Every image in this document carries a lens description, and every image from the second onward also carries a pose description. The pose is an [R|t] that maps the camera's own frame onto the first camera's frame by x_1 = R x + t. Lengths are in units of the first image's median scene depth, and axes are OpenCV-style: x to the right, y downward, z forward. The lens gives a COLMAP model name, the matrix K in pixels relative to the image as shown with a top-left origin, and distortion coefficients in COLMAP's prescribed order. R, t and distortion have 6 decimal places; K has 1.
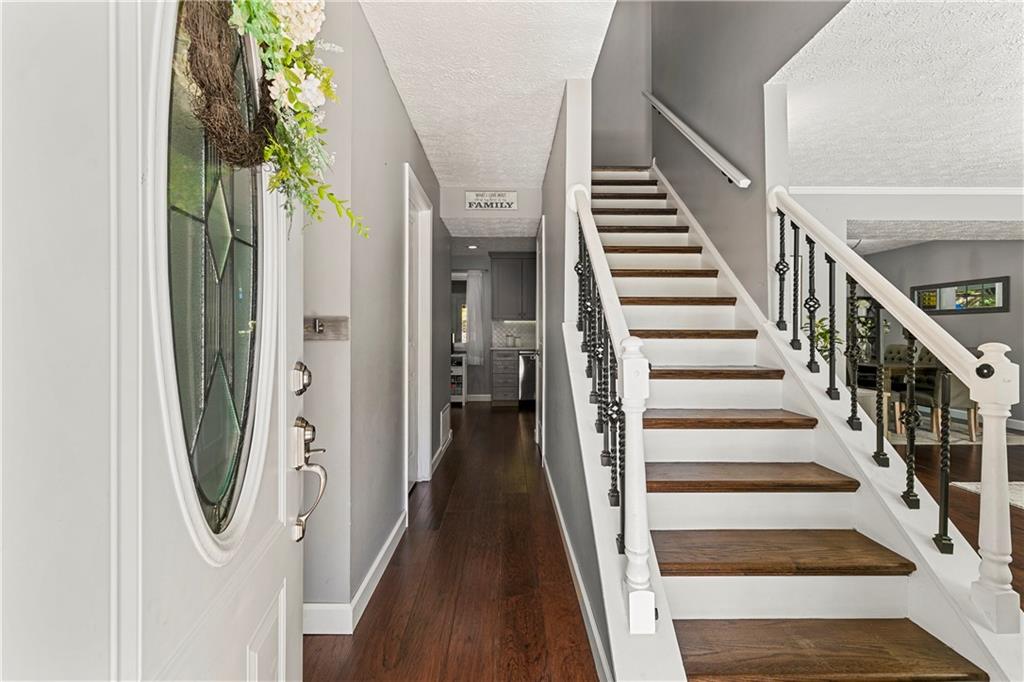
lens RADIAL K [[461.4, 0, 517.7], [0, 461.4, 335.9], [0, 0, 1]] dist [0.010178, -0.002556]
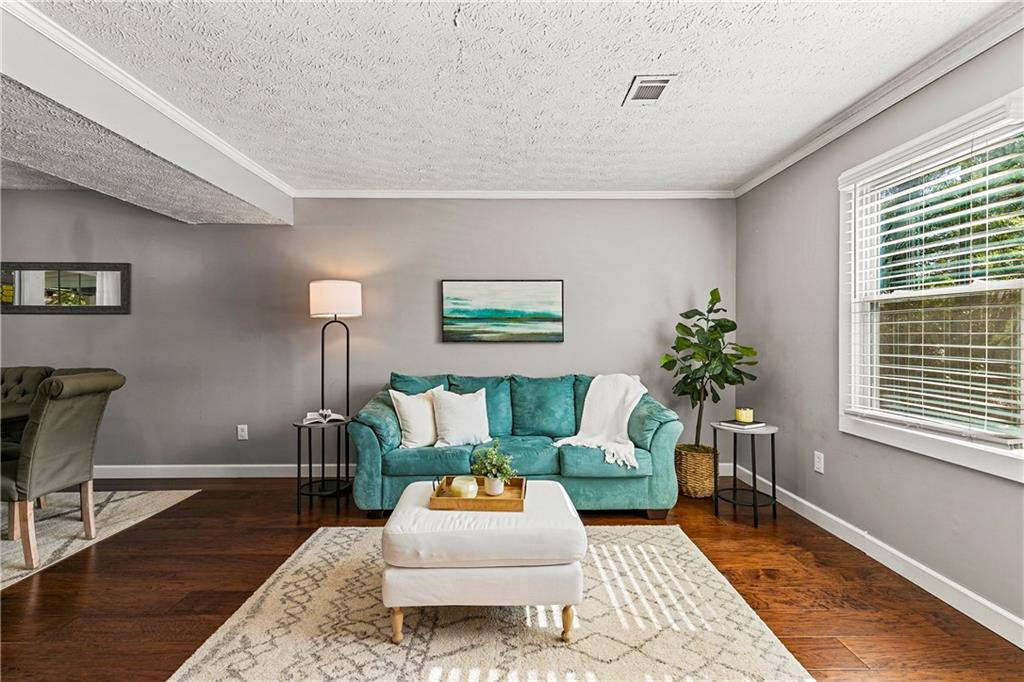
lens RADIAL K [[461.4, 0, 513.9], [0, 461.4, 340.2], [0, 0, 1]] dist [0.010178, -0.002556]
pose [[0.010381, -0.003810, 0.999939, 0.359481], [0.005440, 0.999978, 0.003754, -0.011759], [-0.999931, 0.005401, 0.010402, 0.409806]]
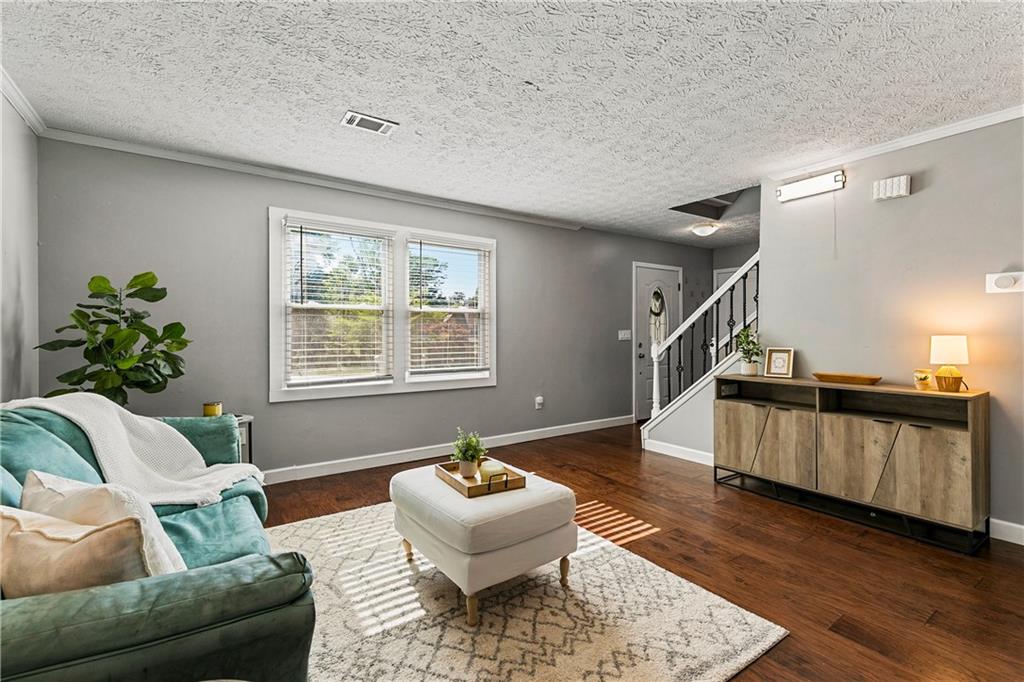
lens RADIAL K [[461.4, 0, 510.2], [0, 461.4, 333.4], [0, 0, 1]] dist [0.010178, -0.002556]
pose [[-0.832844, -0.007211, -0.553462, 0.926815], [-0.009512, 0.999954, 0.001286, -0.012377], [0.553427, 0.006335, -0.832874, 0.787480]]
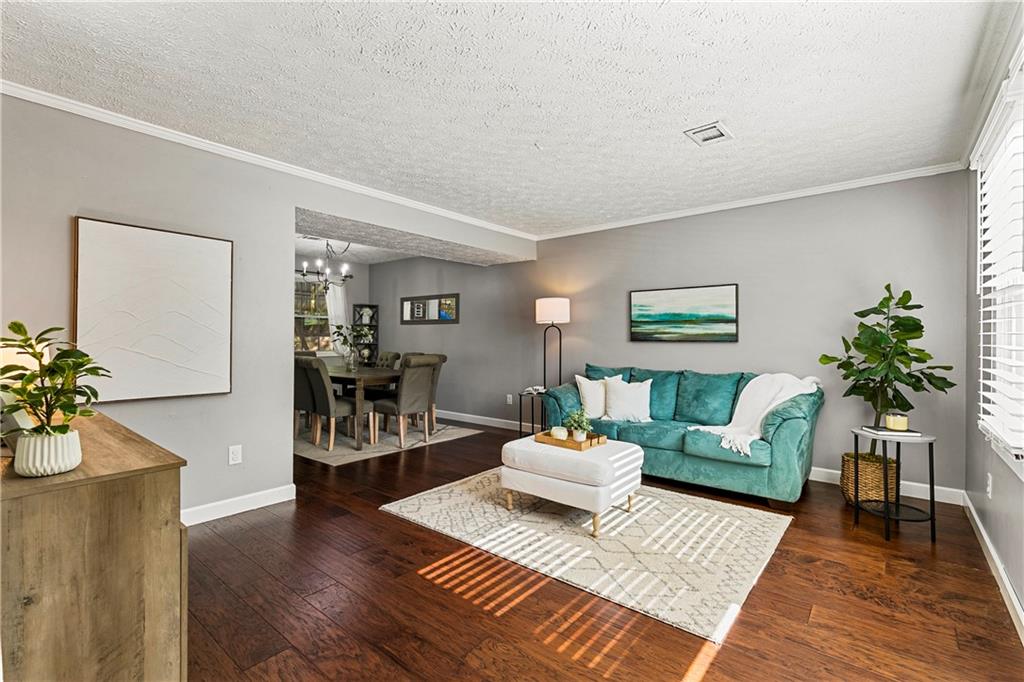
lens RADIAL K [[461.4, 0, 517.5], [0, 461.4, 343.6], [0, 0, 1]] dist [0.010178, -0.002556]
pose [[0.647473, -0.006520, 0.762060, 0.257401], [0.001020, 0.999970, 0.007689, -0.009324], [-0.762087, -0.004201, 0.647461, 0.125821]]
